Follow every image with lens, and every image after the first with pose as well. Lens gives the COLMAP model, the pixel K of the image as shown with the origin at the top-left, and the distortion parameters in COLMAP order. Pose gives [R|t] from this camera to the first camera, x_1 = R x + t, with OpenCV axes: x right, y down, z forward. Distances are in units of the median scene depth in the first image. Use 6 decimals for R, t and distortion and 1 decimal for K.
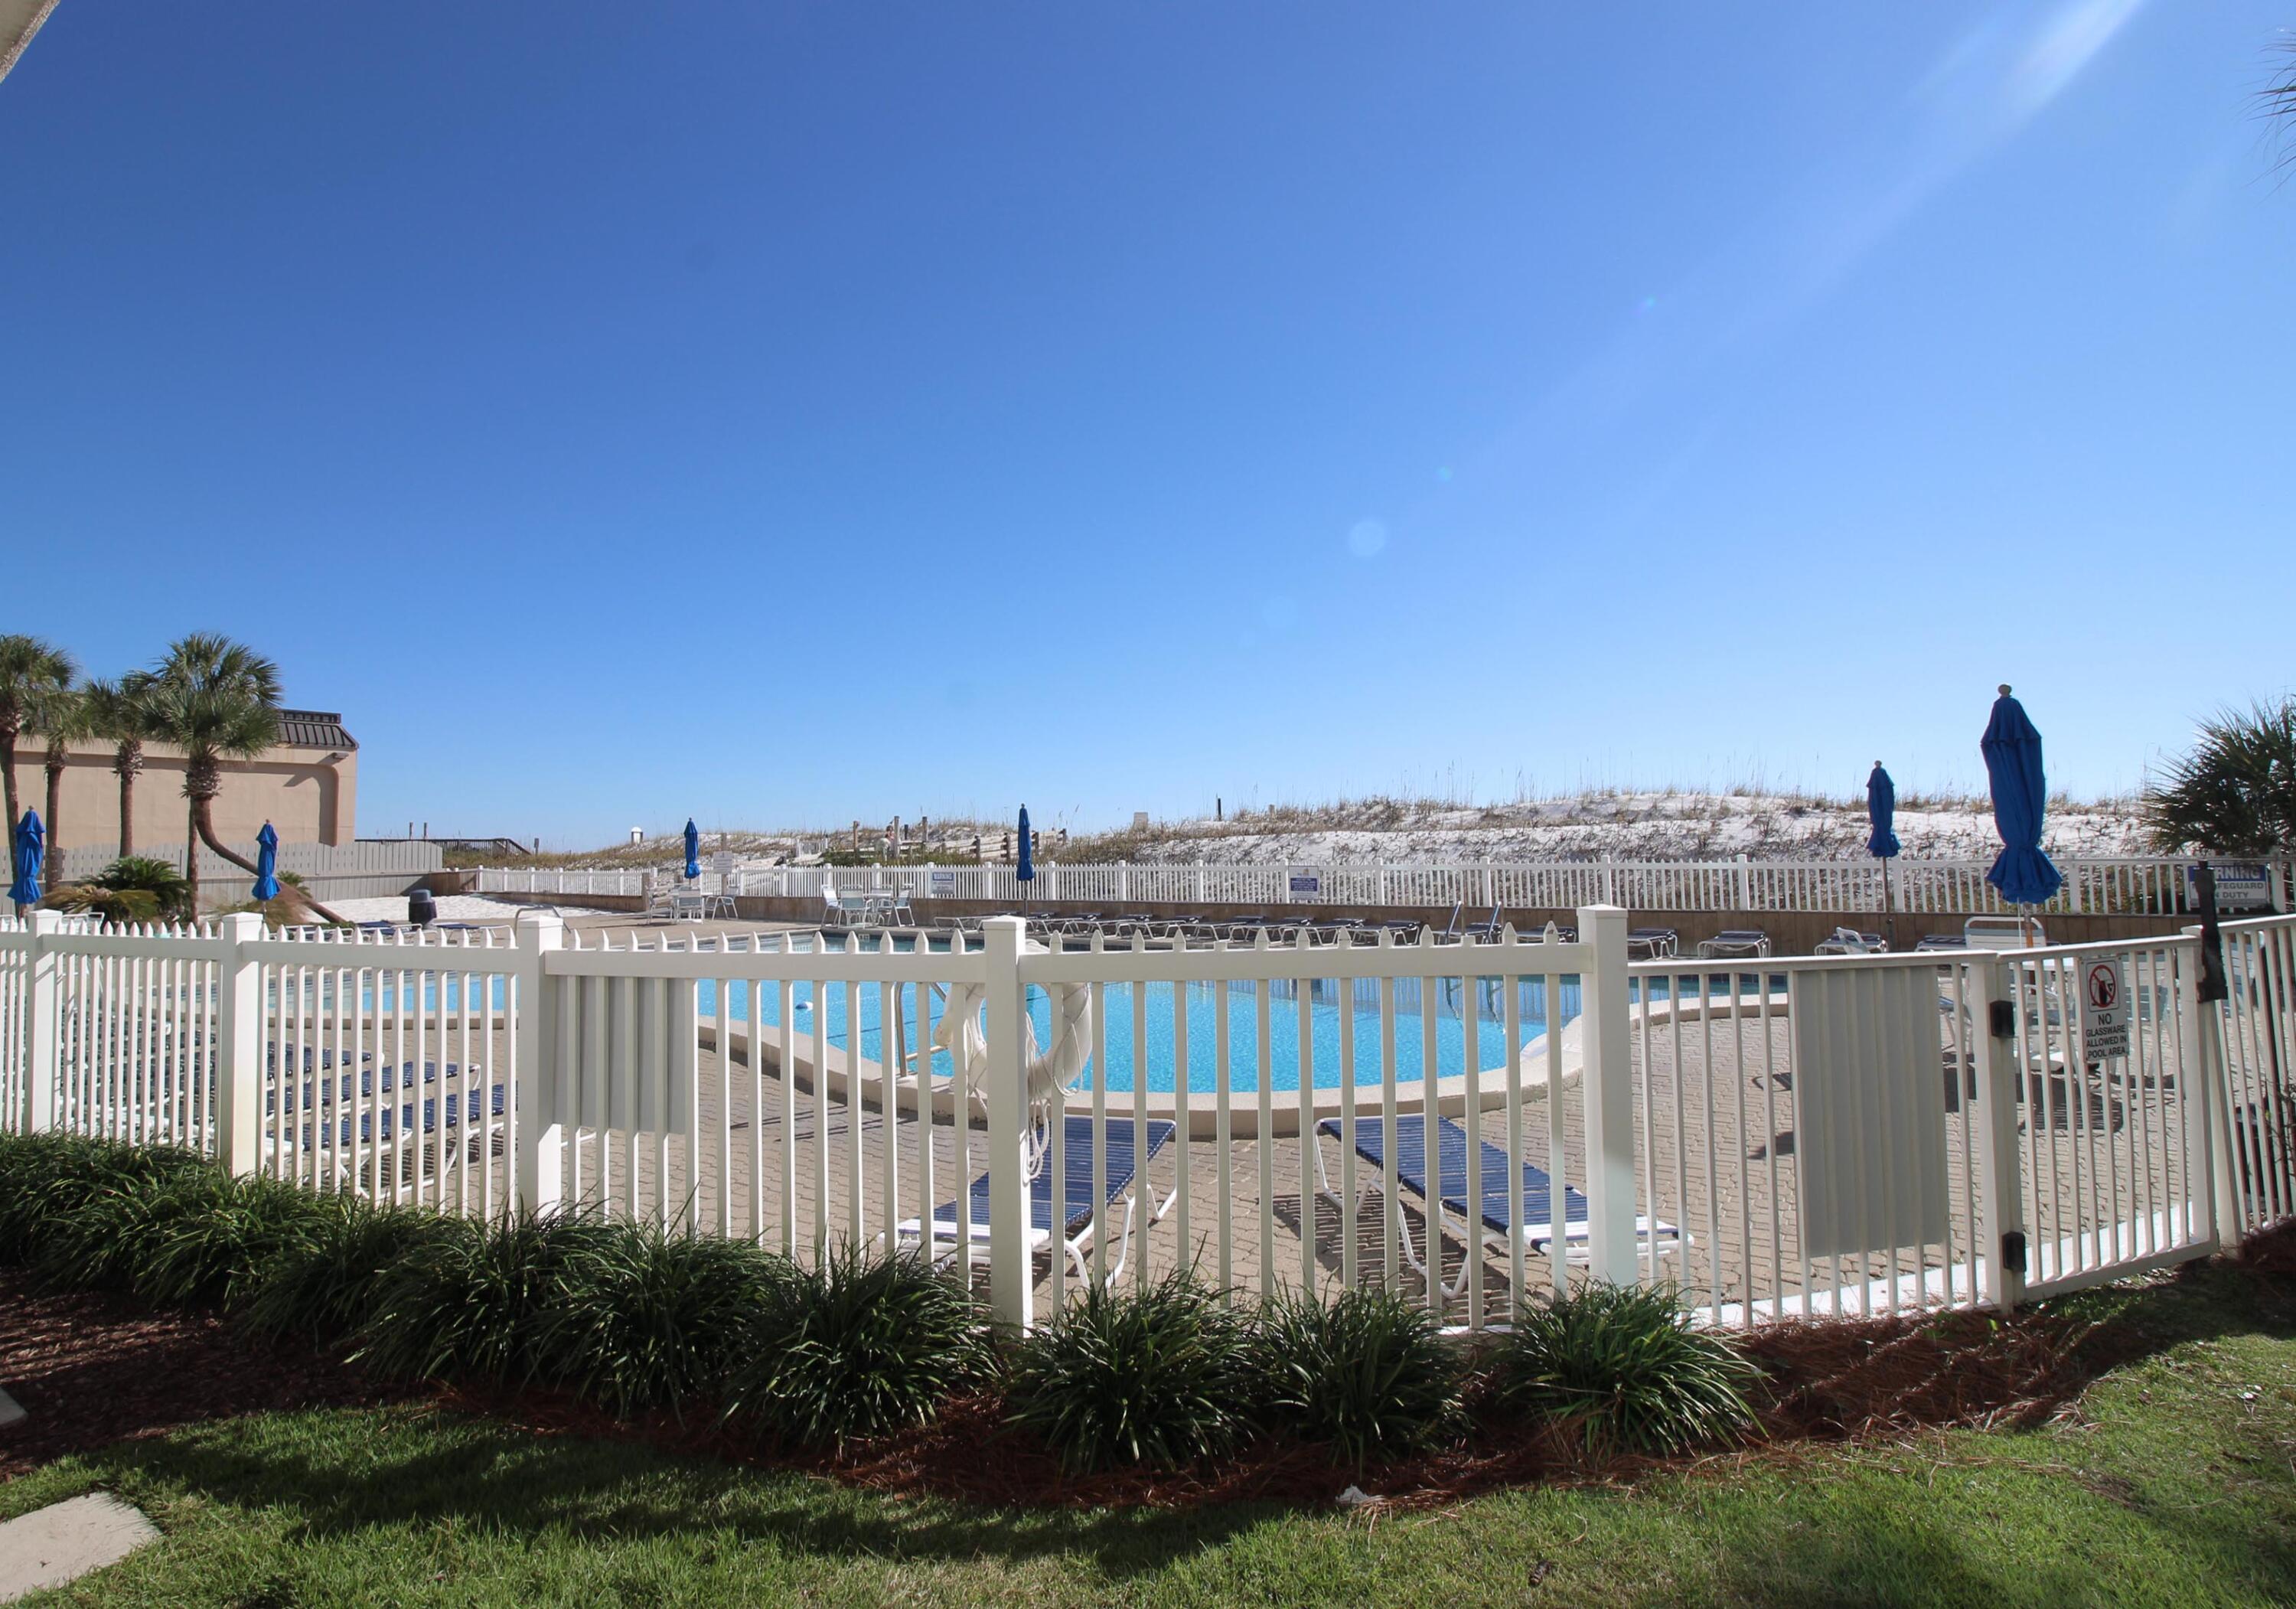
lens RADIAL K [[1191.9, 0, 1147.9], [0, 1191.9, 803.9], [0, 0, 1]] dist [-0.003150, -0.000494]
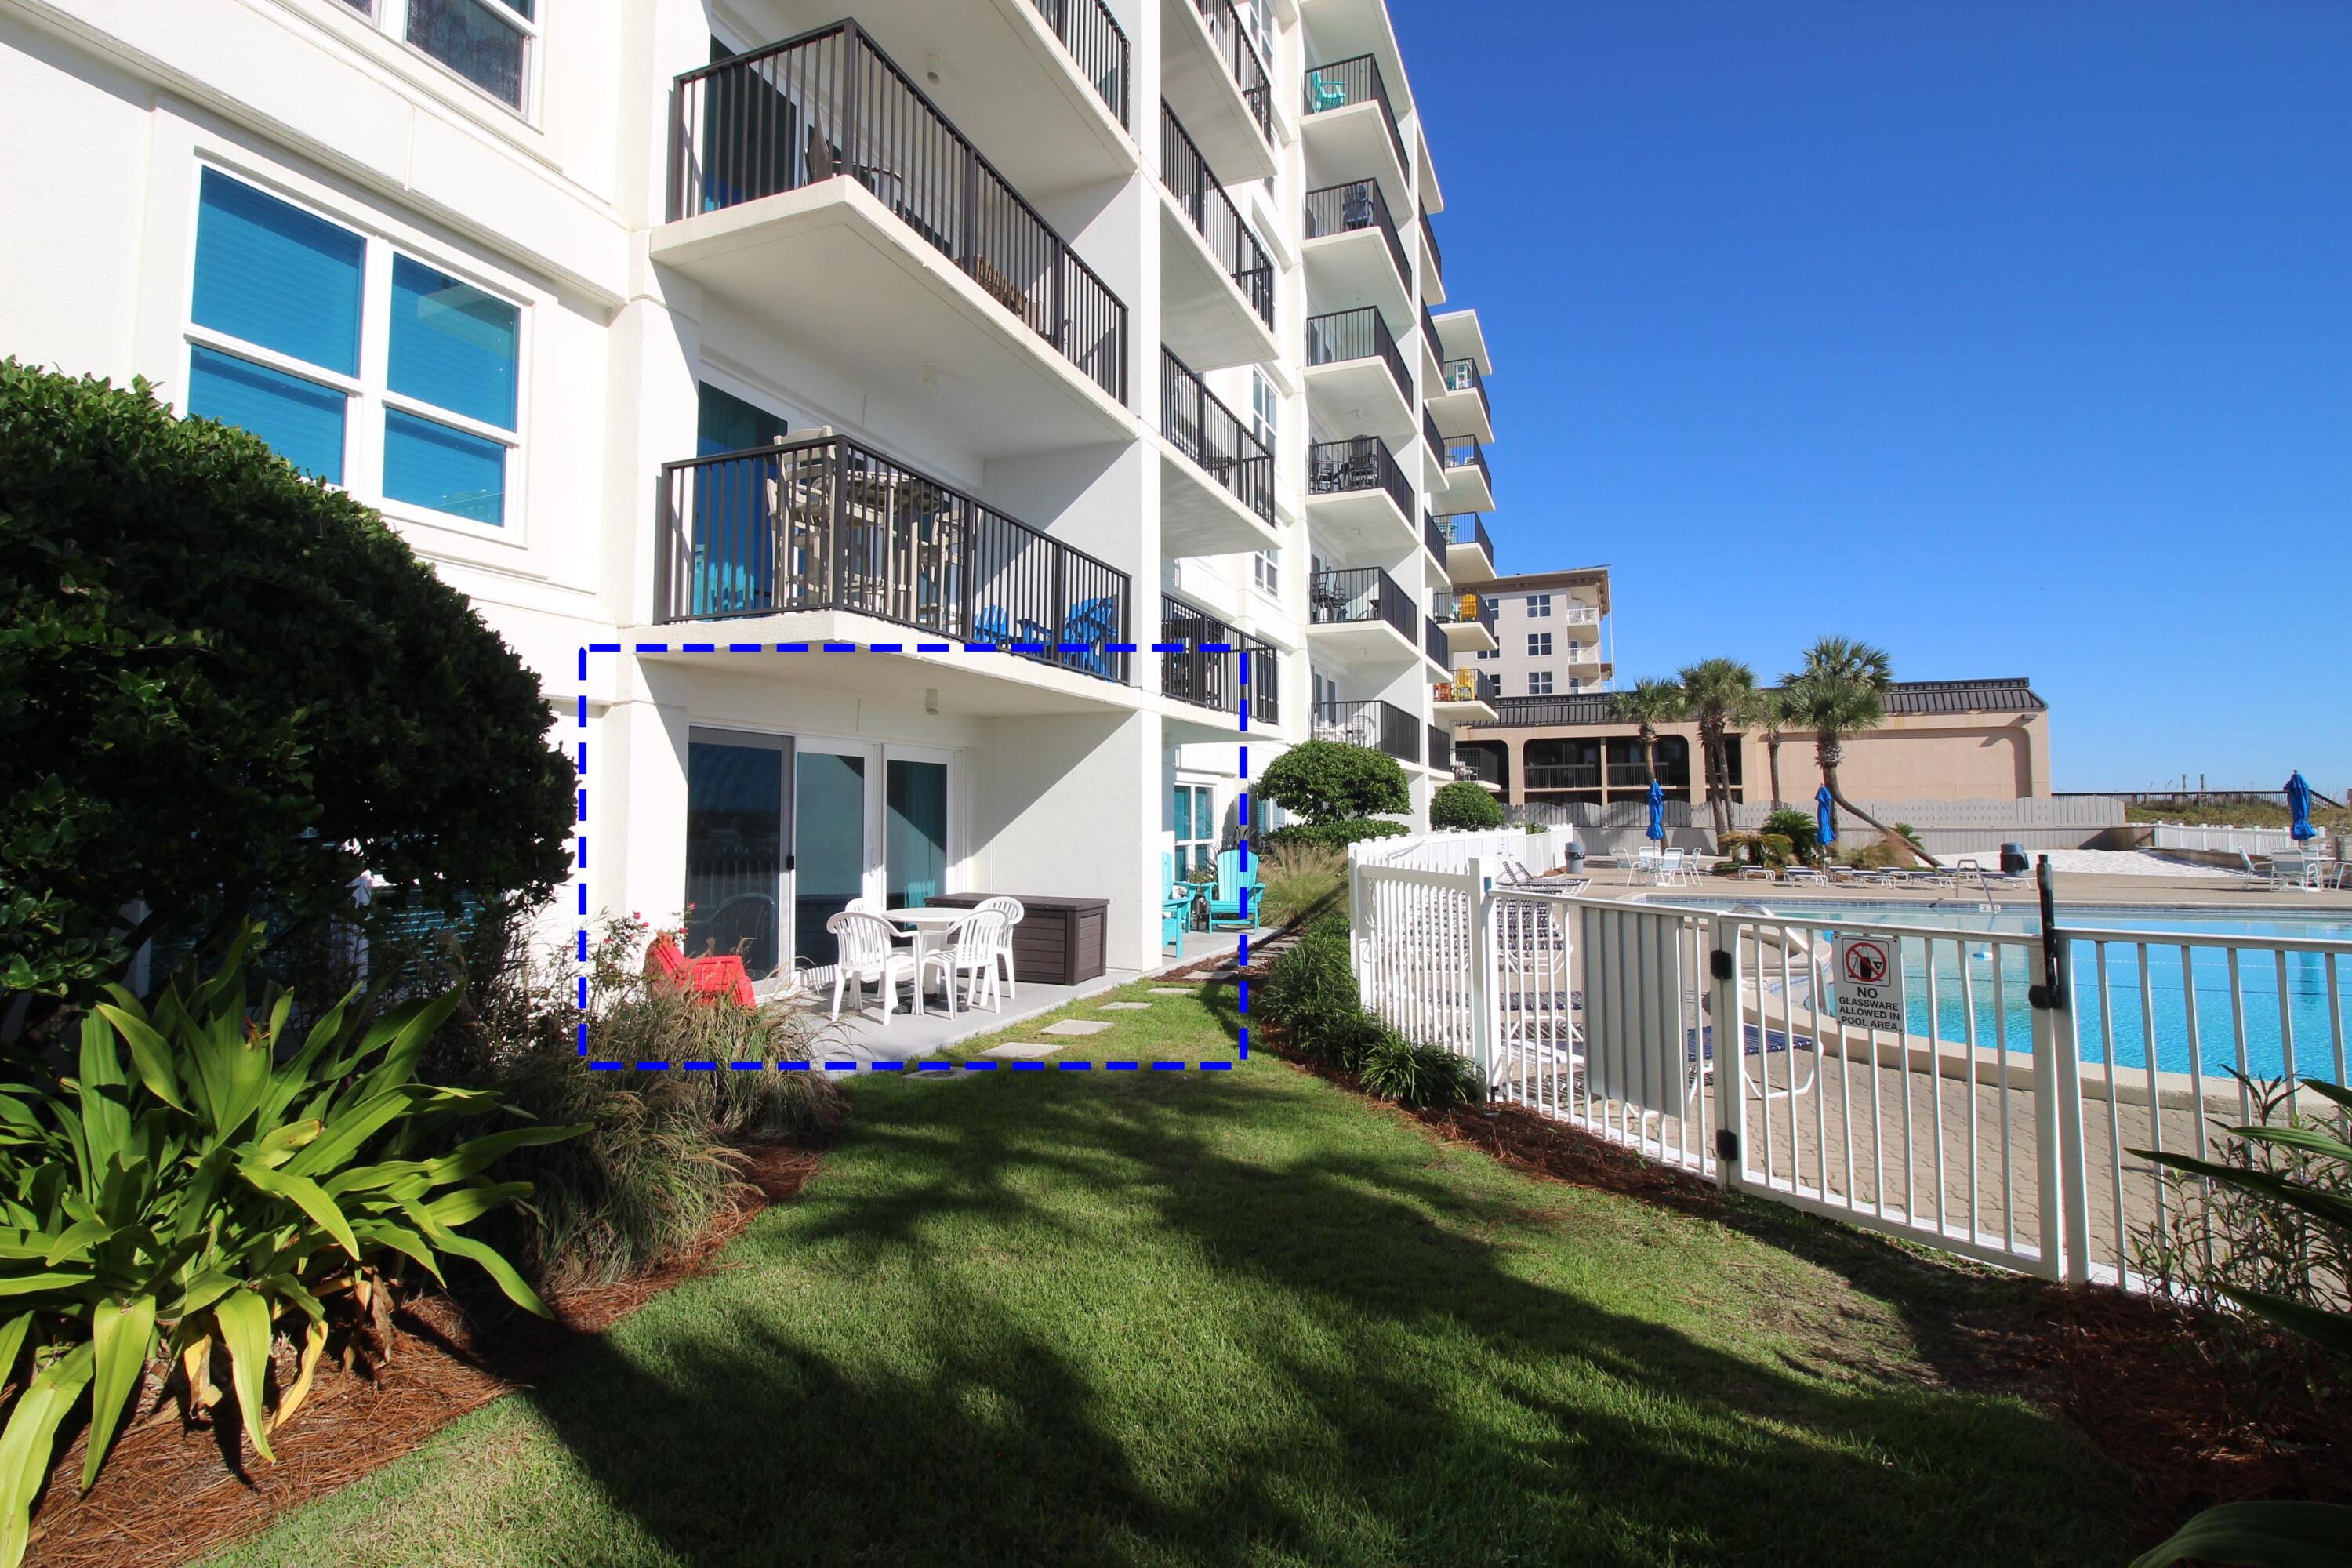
lens RADIAL K [[1129.6, 0, 1173.5], [0, 1129.6, 788.3], [0, 0, 1]] dist [-0.005620, -0.000816]
pose [[0.227190, -0.009179, -0.973807, 0.199033], [0.035805, 0.999358, -0.001066, -0.003348], [0.973192, -0.034625, 0.227373, 0.017867]]
